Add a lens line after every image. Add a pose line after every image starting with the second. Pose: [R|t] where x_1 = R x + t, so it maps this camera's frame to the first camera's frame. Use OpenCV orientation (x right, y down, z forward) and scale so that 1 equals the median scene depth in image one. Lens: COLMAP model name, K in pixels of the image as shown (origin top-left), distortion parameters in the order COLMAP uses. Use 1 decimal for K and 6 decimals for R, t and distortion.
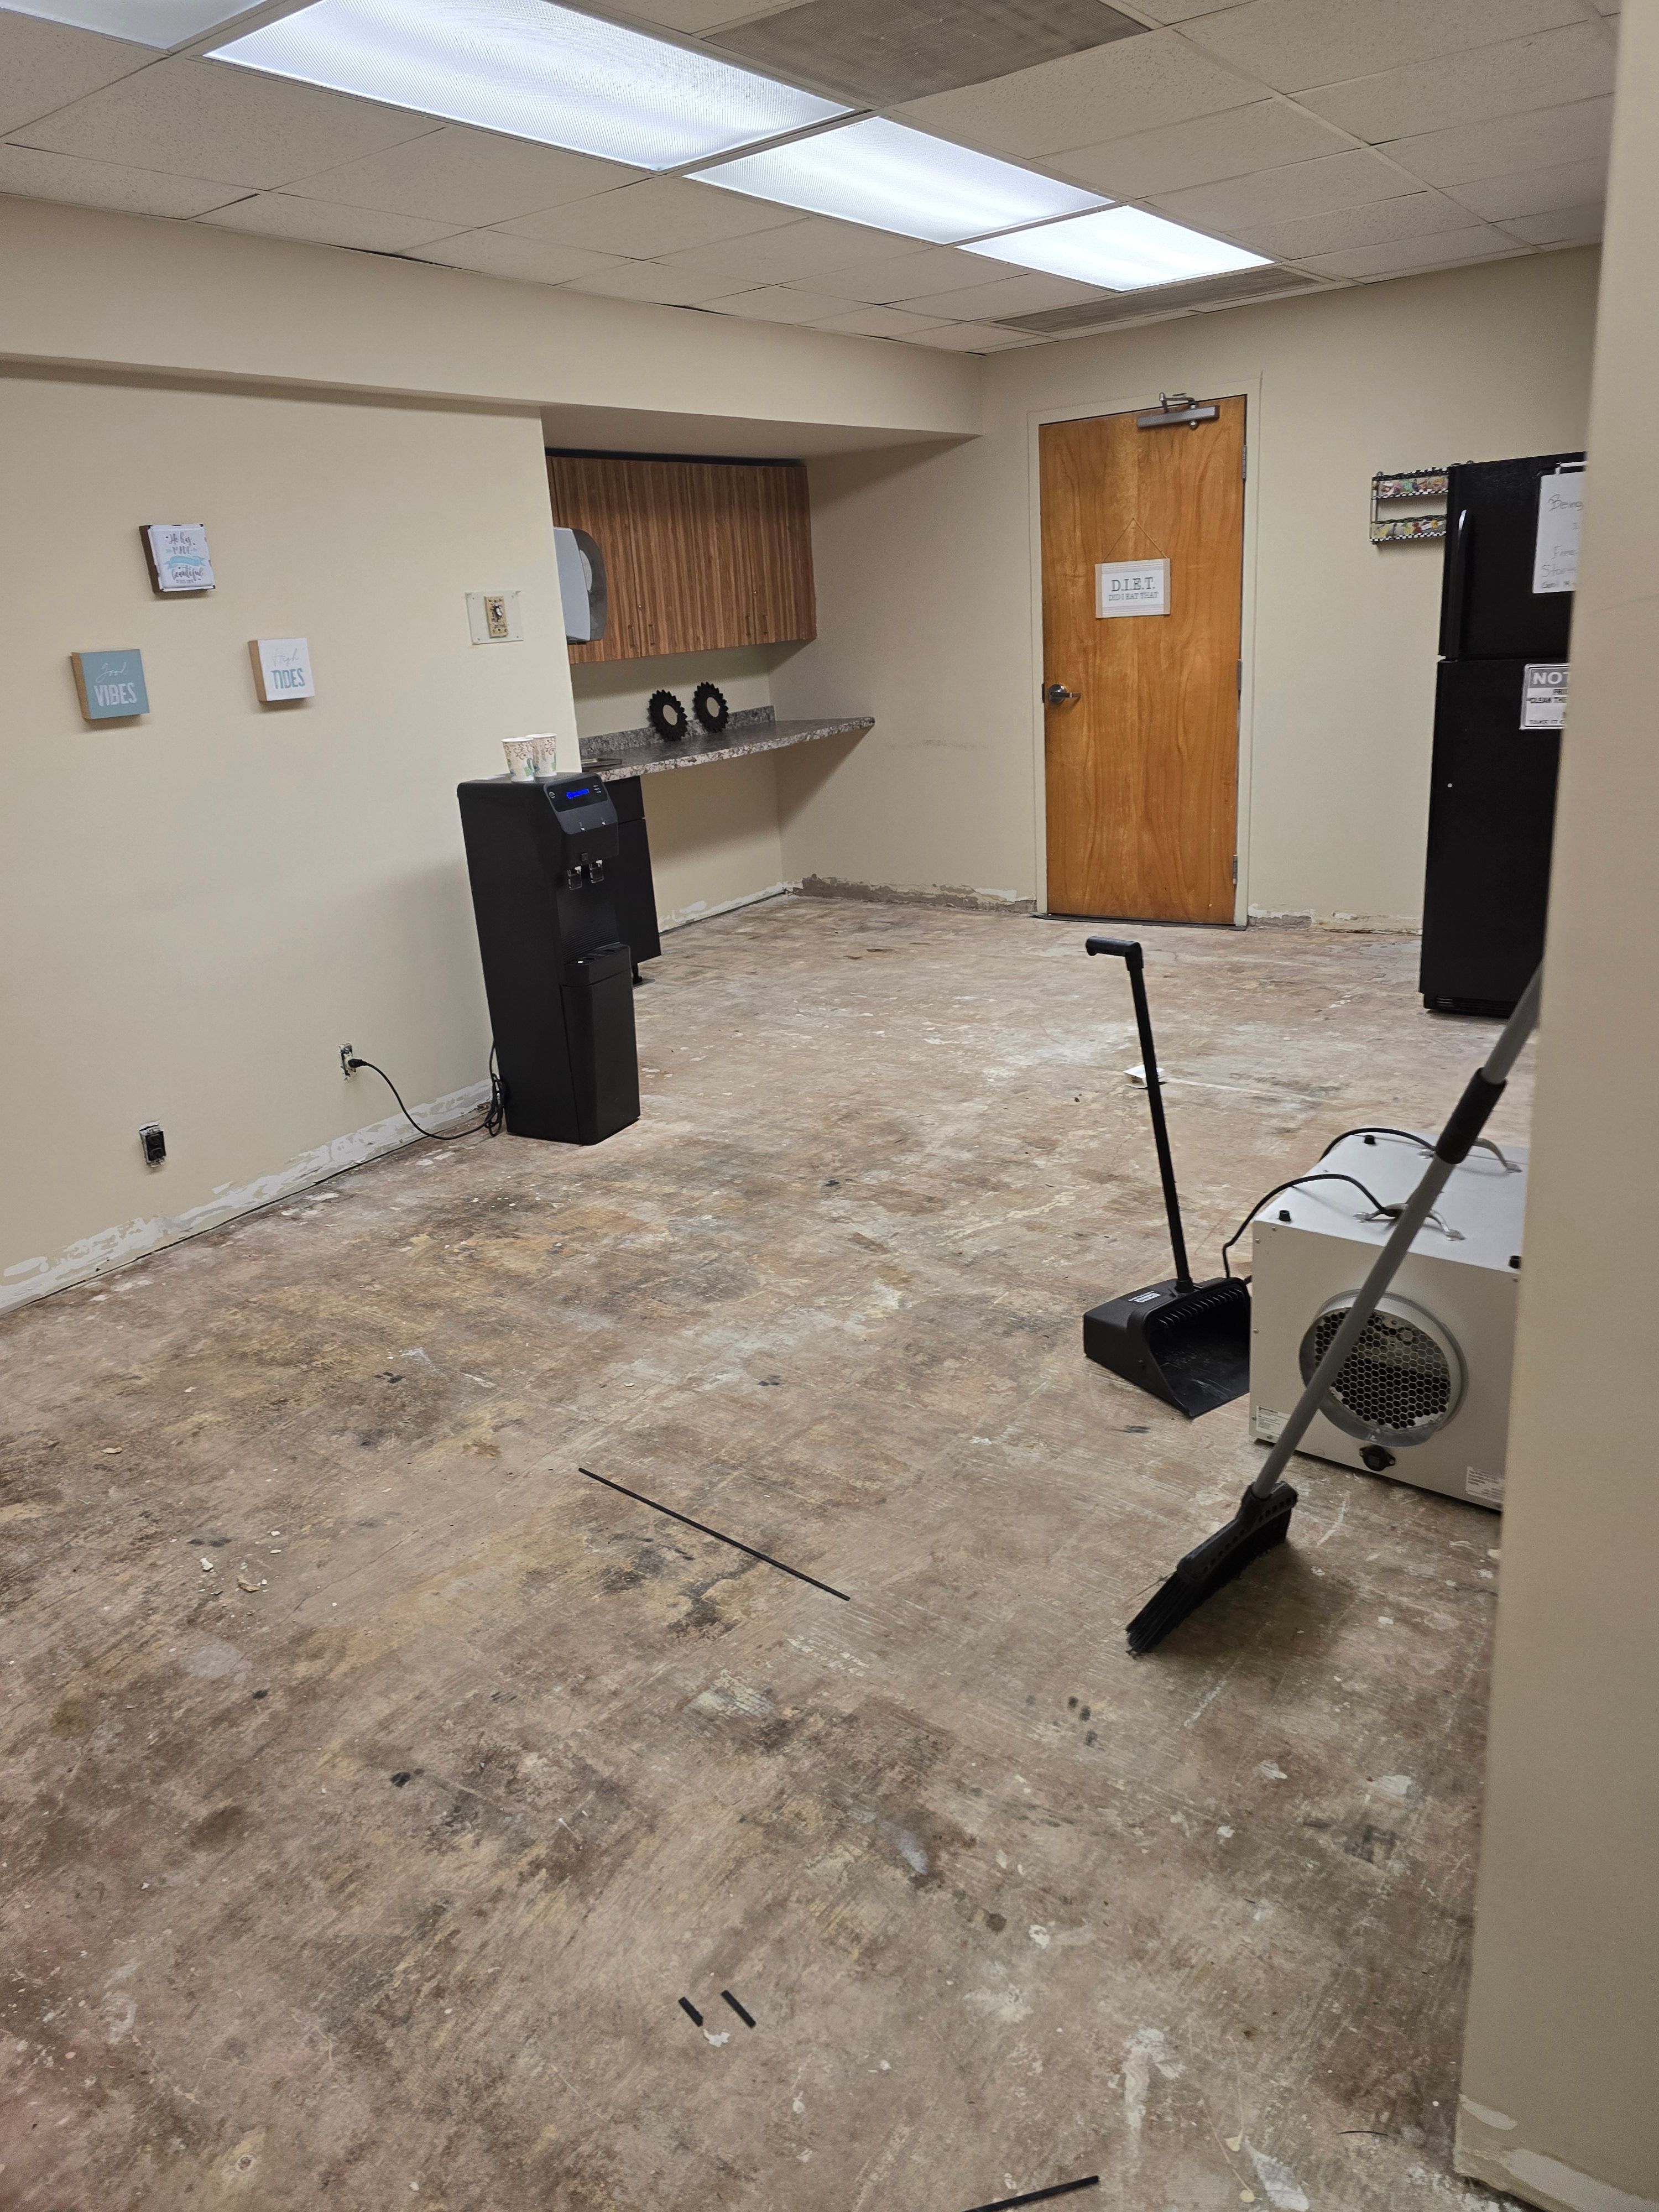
lens RADIAL K [[1478.3, 0, 847.3], [0, 1478.3, 1054.6], [0, 0, 1]] dist [0.063070, -0.033709]
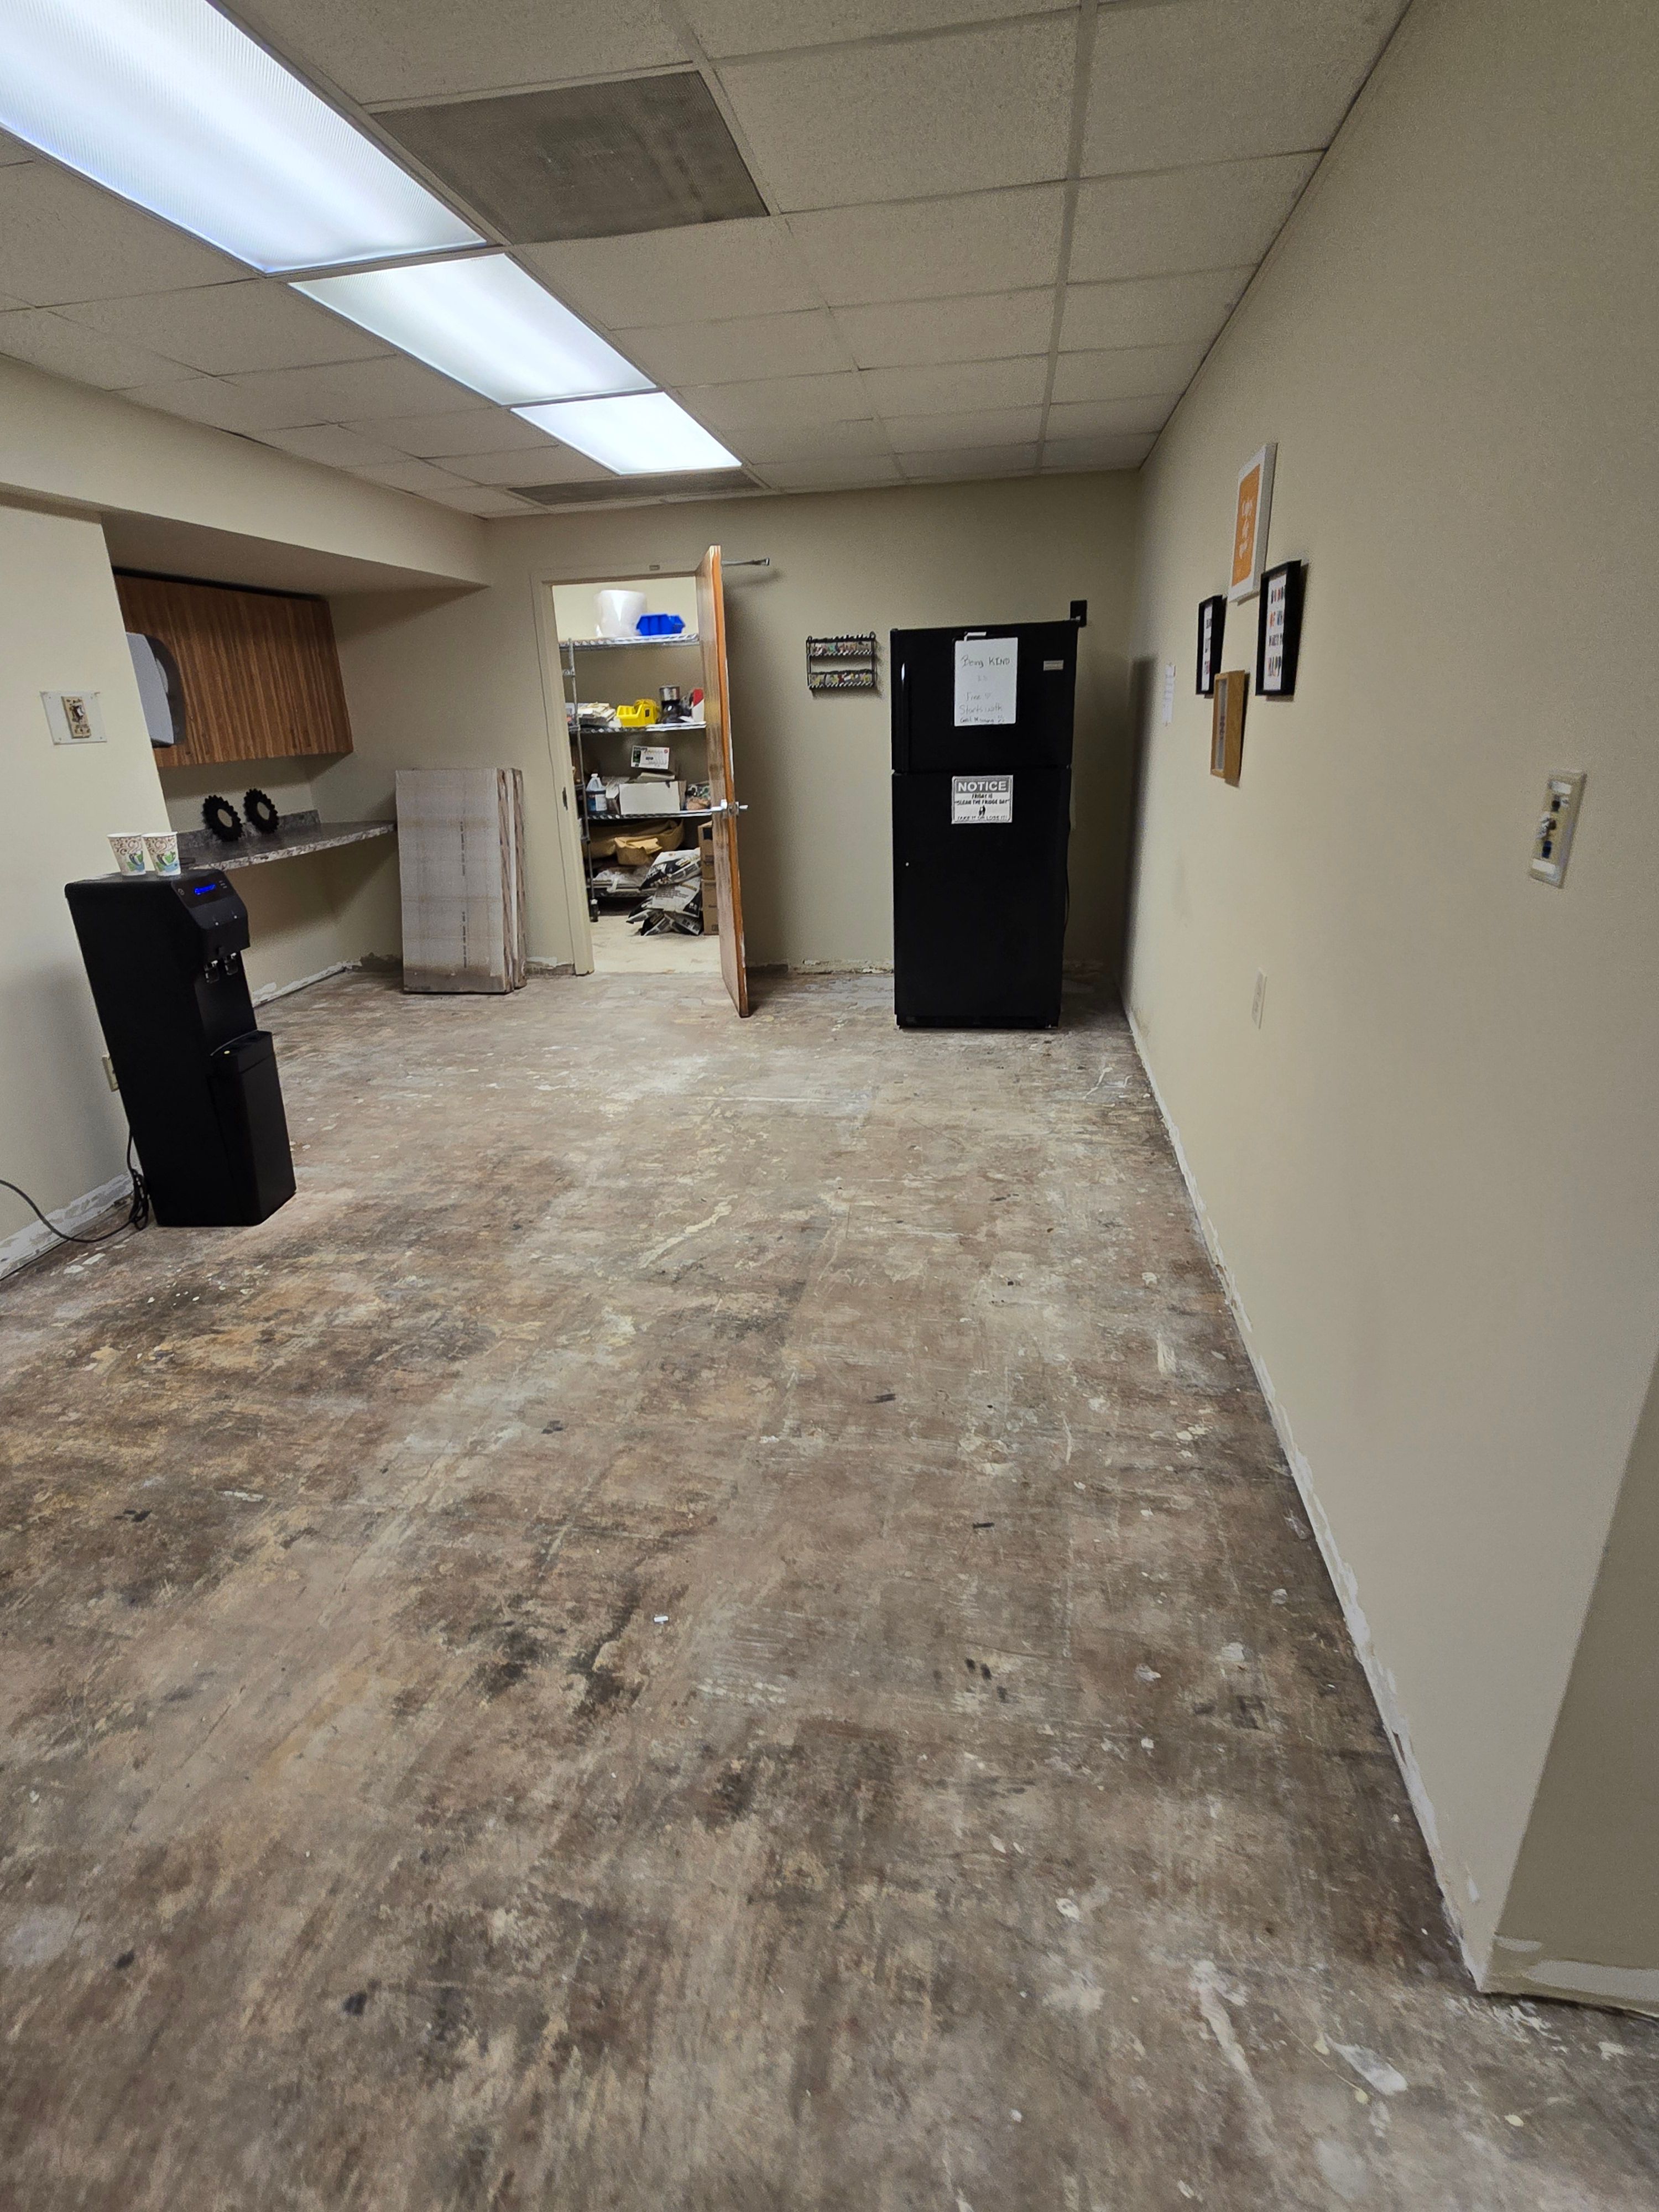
lens RADIAL K [[1075.3, 0, 826.1], [0, 1075.3, 1099.7], [0, 0, 1]] dist [-0.003094, 0.005721]
pose [[0.904024, -0.115556, 0.411568, -0.114538], [0.103779, 0.993295, 0.050932, -0.024601], [-0.414694, -0.003332, 0.909955, 0.142403]]
